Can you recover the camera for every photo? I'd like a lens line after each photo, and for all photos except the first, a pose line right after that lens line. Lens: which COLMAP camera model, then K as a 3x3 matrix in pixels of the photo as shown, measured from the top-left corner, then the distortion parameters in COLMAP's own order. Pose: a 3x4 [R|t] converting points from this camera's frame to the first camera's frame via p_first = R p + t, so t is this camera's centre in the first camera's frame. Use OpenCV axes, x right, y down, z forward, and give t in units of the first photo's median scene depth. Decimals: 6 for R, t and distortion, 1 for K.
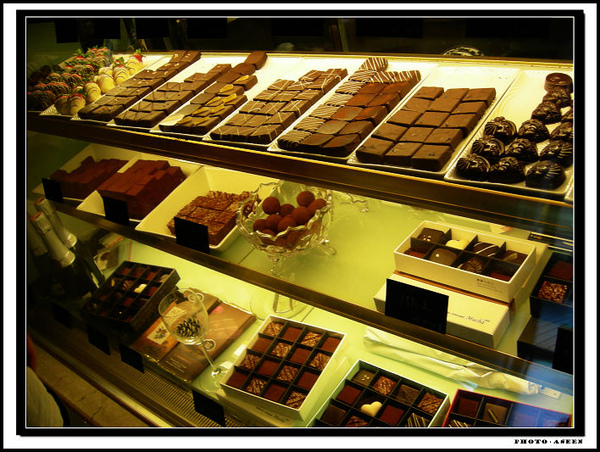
lens RADIAL K [[585.1, 0, 300.4], [0, 585.1, 226.5], [0, 0, 1]] dist [-0.142215, 0.000000]
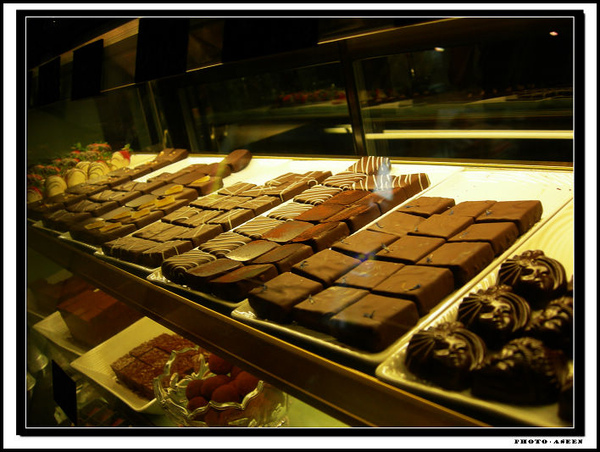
lens RADIAL K [[585.1, 0, 299.6], [0, 585.1, 225.1], [0, 0, 1]] dist [-0.142215, 0.000000]
pose [[0.977985, 0.081669, -0.192030, 0.229404], [-0.124370, 0.967054, -0.222123, -0.074127], [0.167563, 0.241116, 0.955922, 0.462896]]
